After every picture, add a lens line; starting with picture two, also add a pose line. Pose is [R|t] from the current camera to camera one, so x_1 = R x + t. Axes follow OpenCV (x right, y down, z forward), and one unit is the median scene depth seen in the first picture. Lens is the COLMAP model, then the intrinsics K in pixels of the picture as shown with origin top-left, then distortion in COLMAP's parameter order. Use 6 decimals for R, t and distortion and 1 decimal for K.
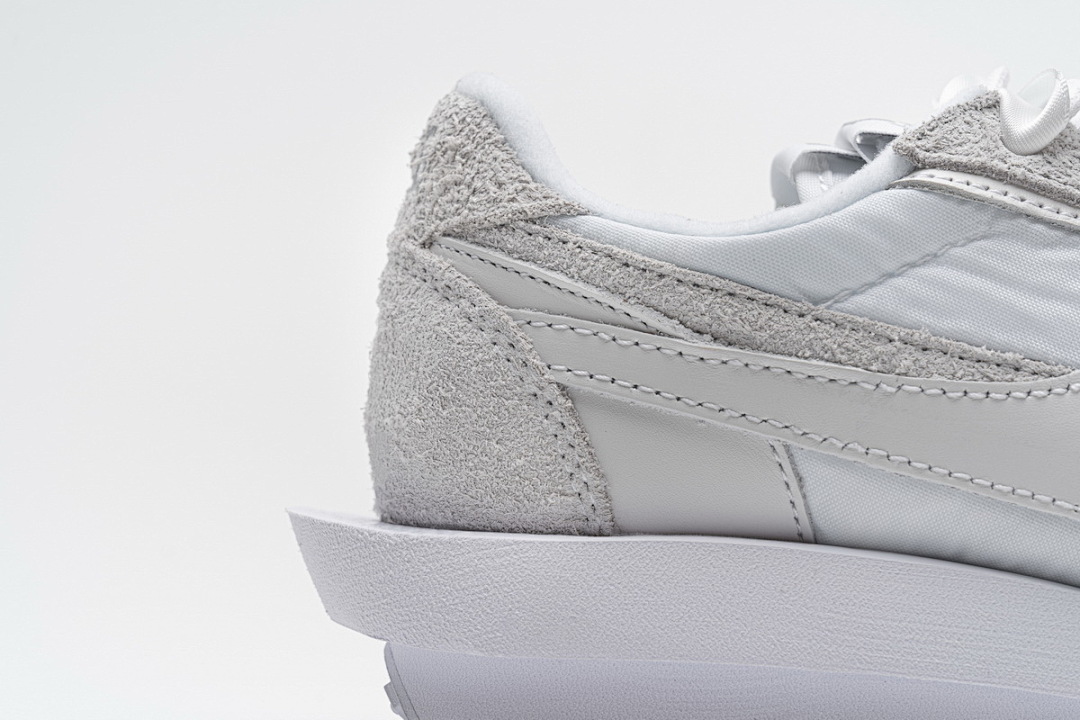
lens RADIAL K [[2095.9, 0, 577.6], [0, 2095.9, 358.9], [0, 0, 1]] dist [0.045833, 0.000000]
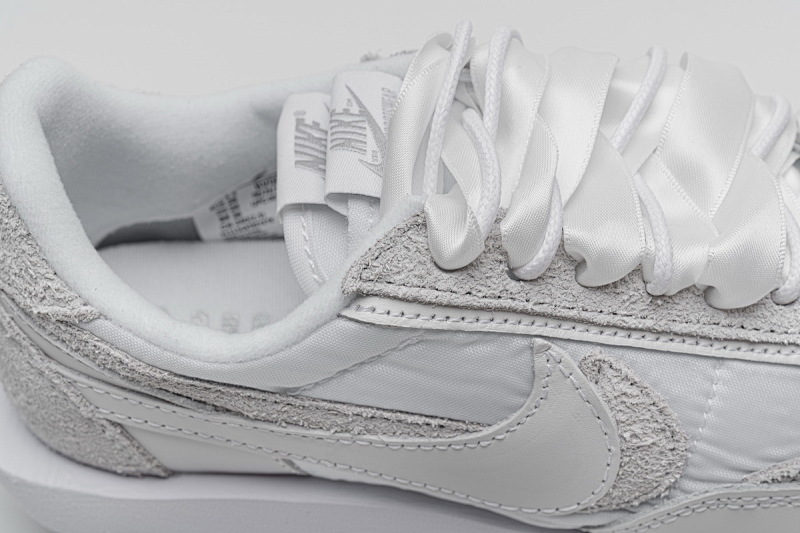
lens RADIAL K [[1552.5, 0, 400.8], [0, 1552.5, 265.8], [0, 0, 1]] dist [0.045833, 0.000000]
pose [[0.998204, -0.042444, -0.042288, 0.224628], [0.059718, 0.647643, 0.759600, -0.791918], [-0.004853, -0.760761, 0.649014, 0.431994]]
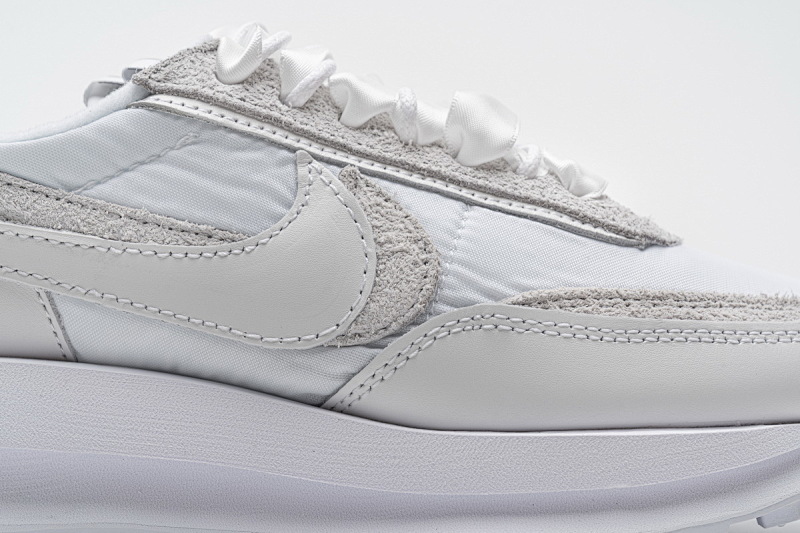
lens RADIAL K [[1552.5, 0, 395.7], [0, 1552.5, 264.2], [0, 0, 1]] dist [0.045833, 0.000000]
pose [[0.999818, -0.007410, 0.017580, 0.309327], [0.007158, 0.999871, 0.014375, 0.009211], [-0.017685, -0.014247, 0.999742, -0.042717]]
